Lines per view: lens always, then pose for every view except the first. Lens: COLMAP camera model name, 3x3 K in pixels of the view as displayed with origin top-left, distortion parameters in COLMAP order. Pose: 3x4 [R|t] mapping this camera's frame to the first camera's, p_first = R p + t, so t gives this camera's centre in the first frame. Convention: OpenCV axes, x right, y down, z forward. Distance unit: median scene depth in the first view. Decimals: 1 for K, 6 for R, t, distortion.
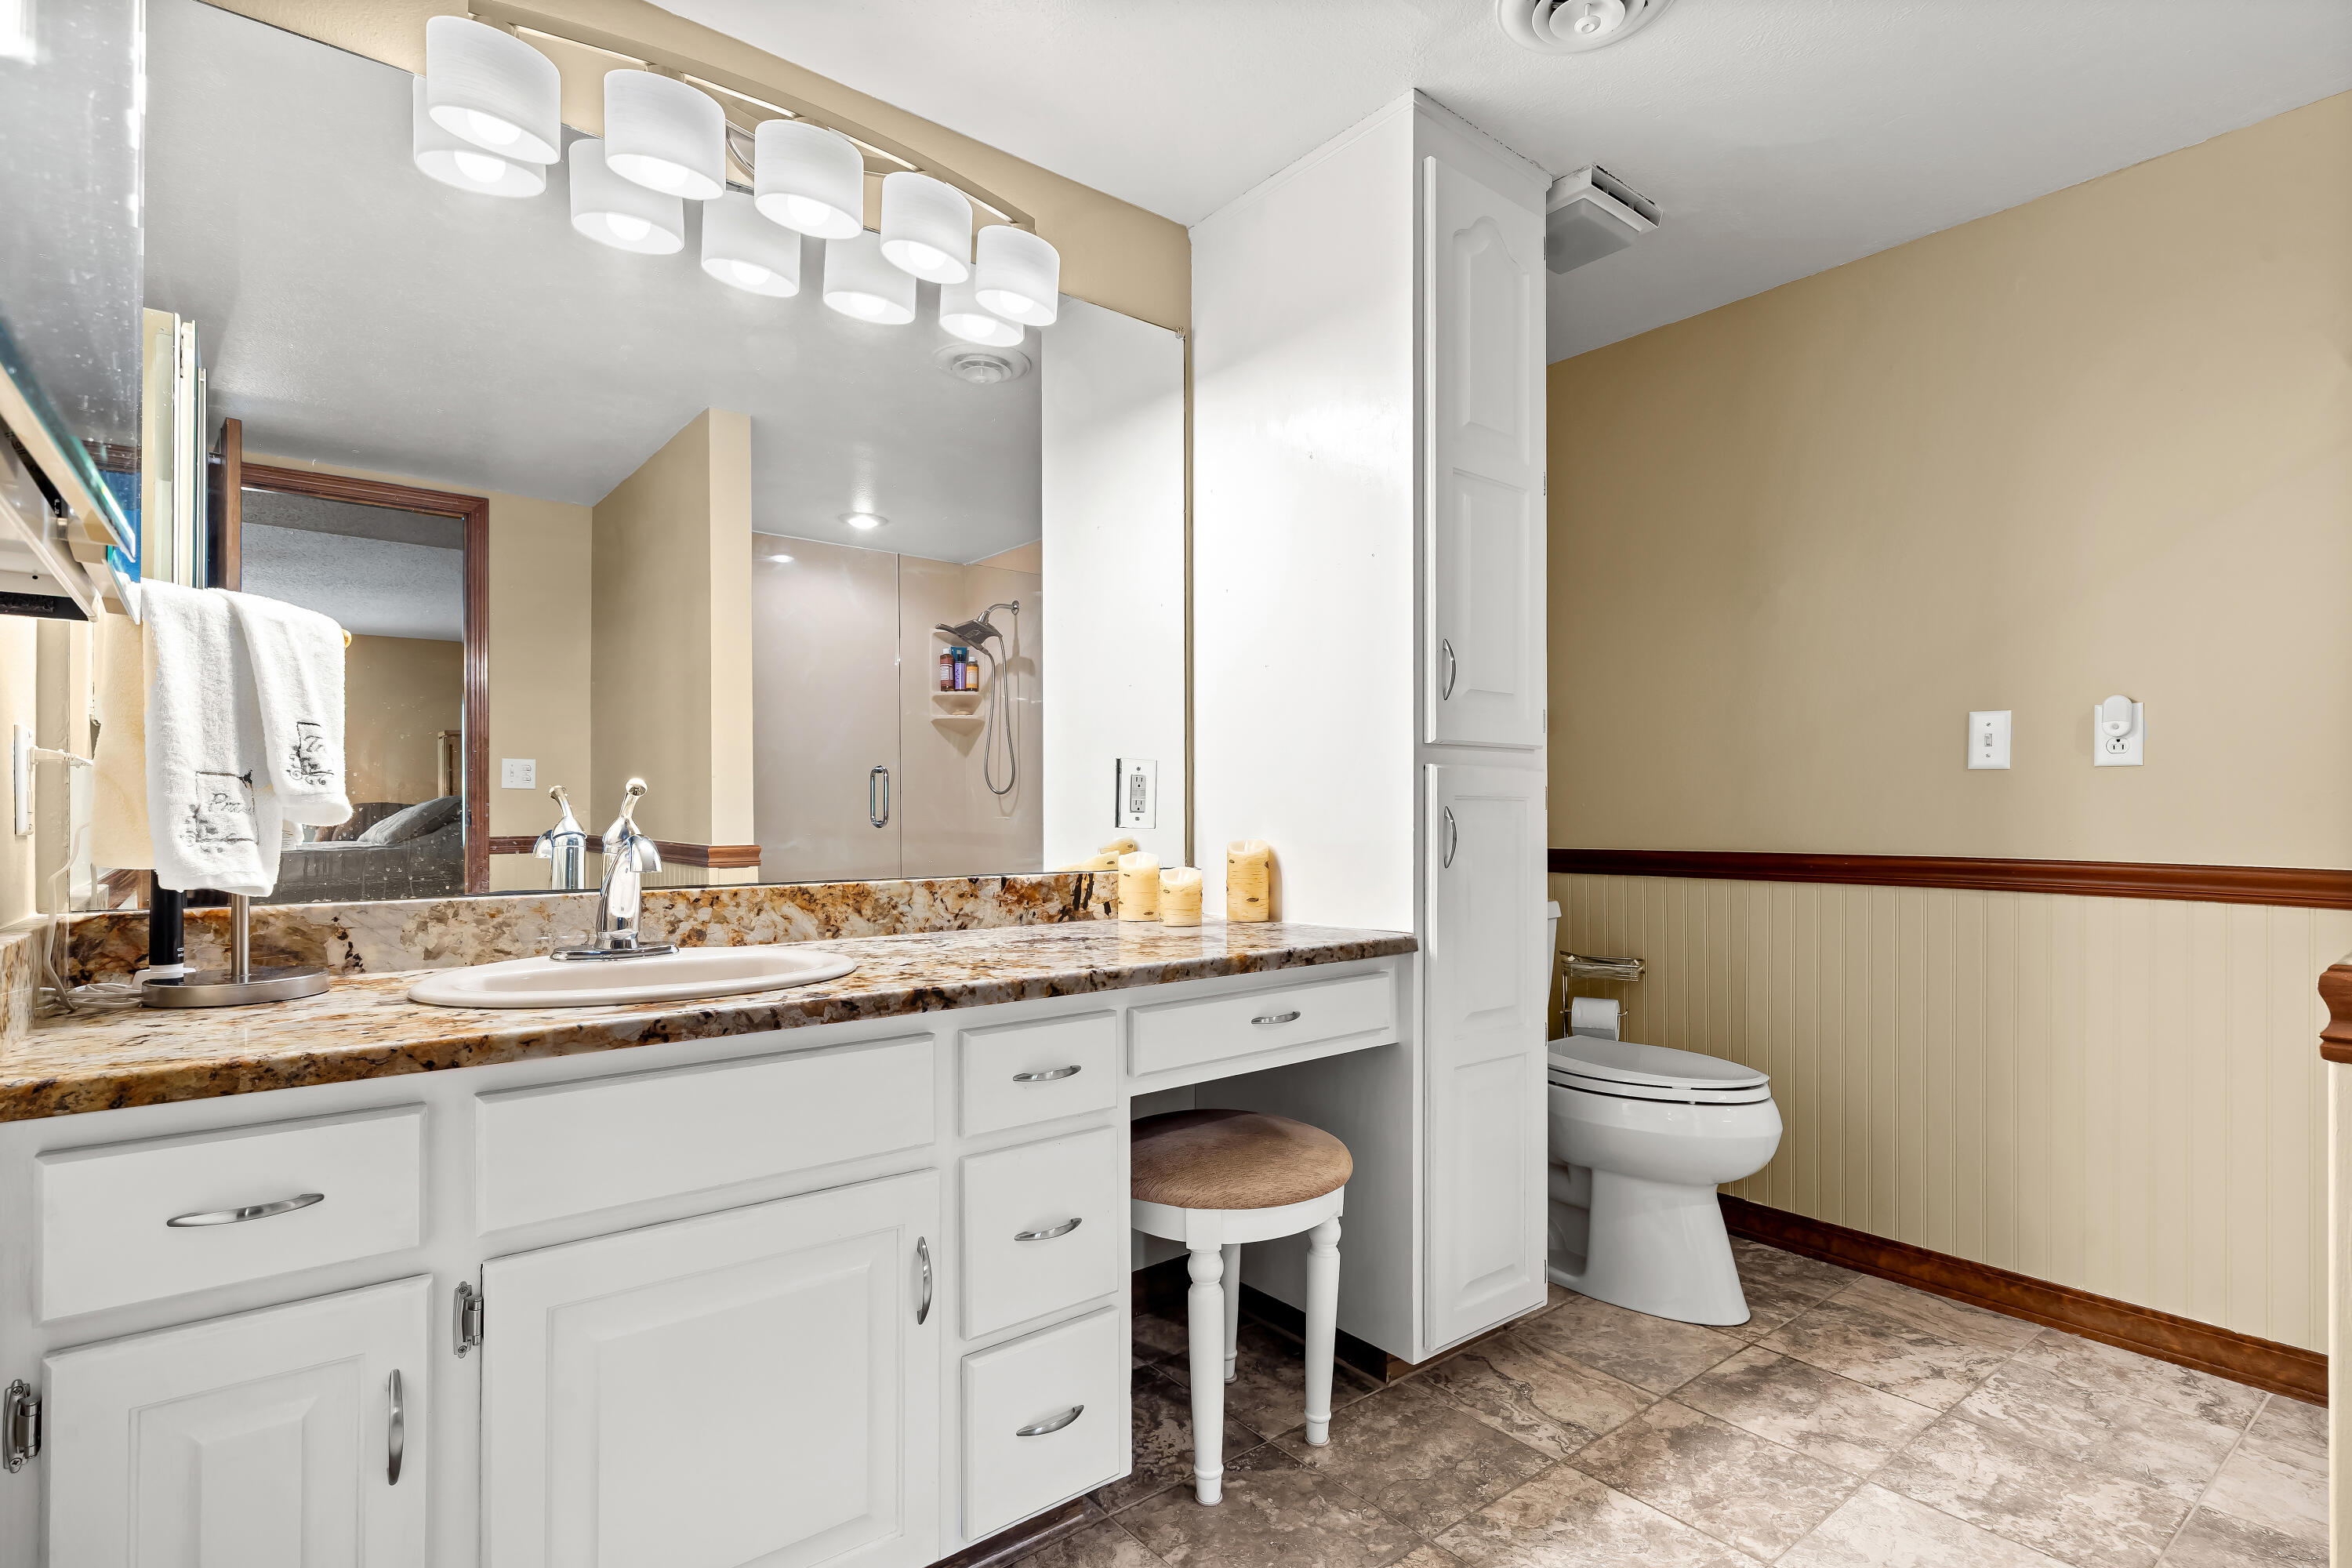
lens RADIAL K [[1154.0, 0, 1176.0], [0, 1154.0, 798.5], [0, 0, 1]] dist [-0.004273, 0.002485]
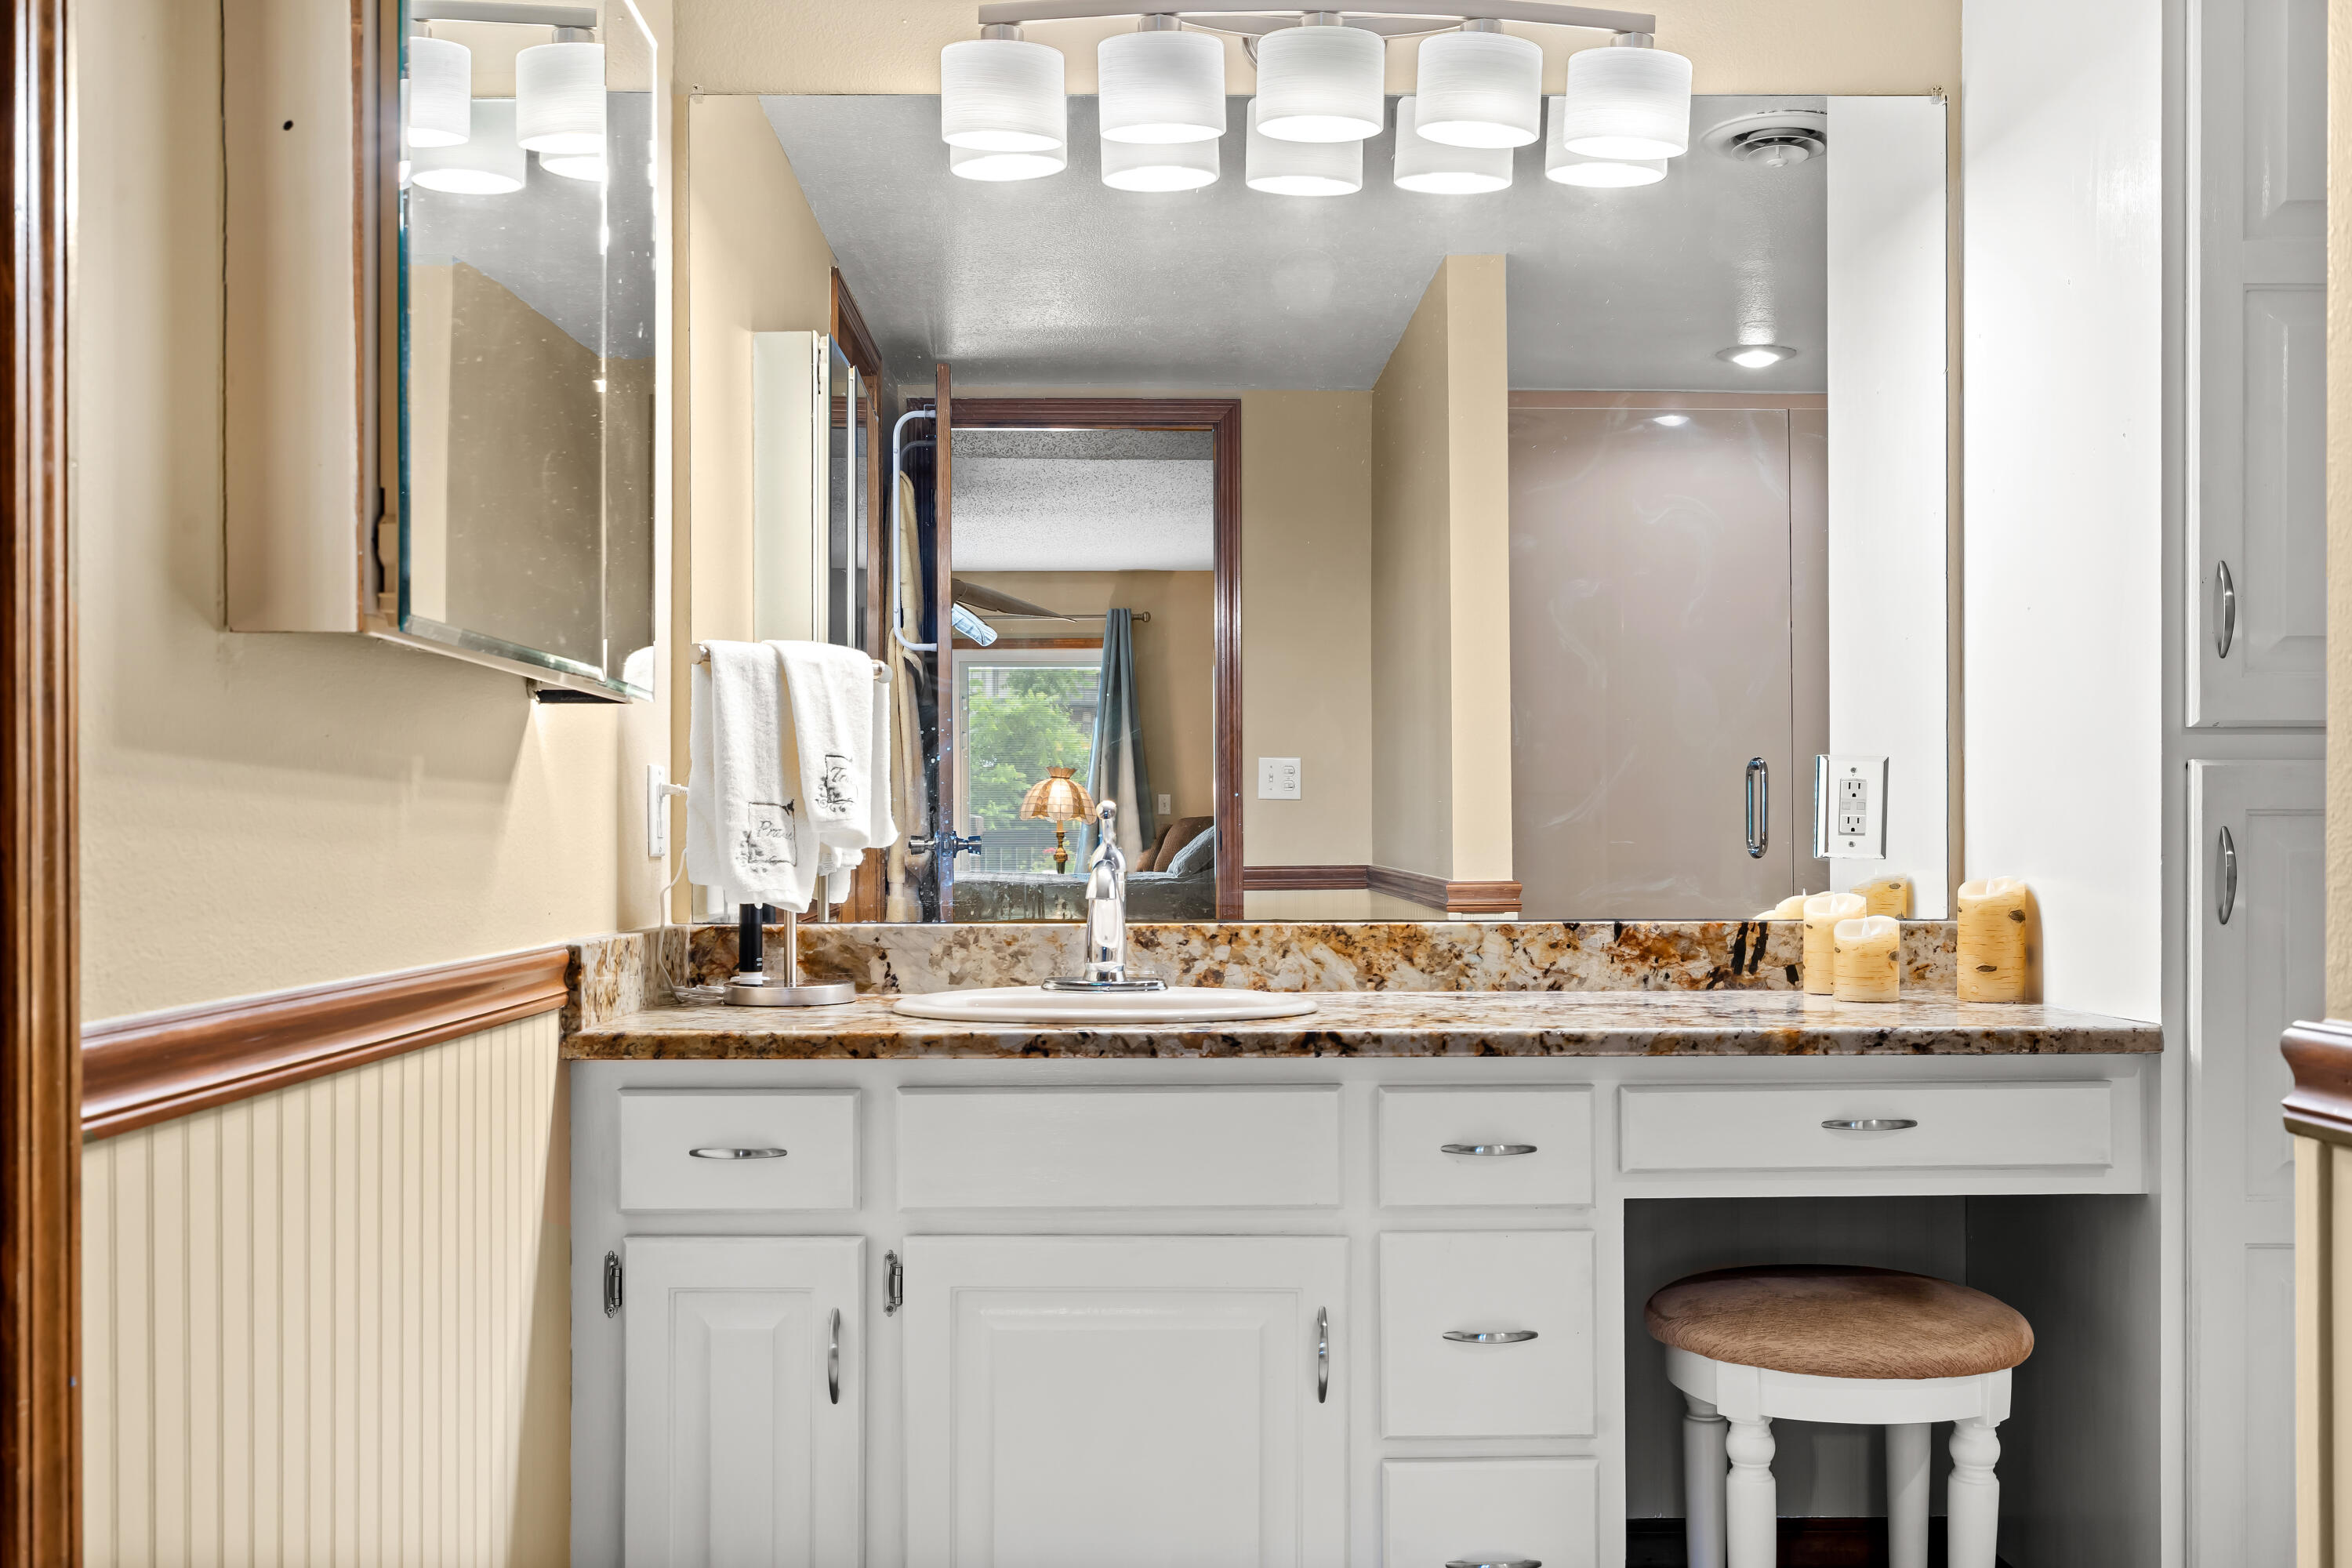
lens RADIAL K [[2226.6, 0, 1178.0], [0, 2226.6, 793.0], [0, 0, 1]] dist [-0.016638, 0.000000]
pose [[0.792004, -0.011410, -0.610409, 0.730696], [0.008943, 0.999935, -0.007087, -0.011175], [0.610450, 0.000154, 0.792054, -0.435530]]
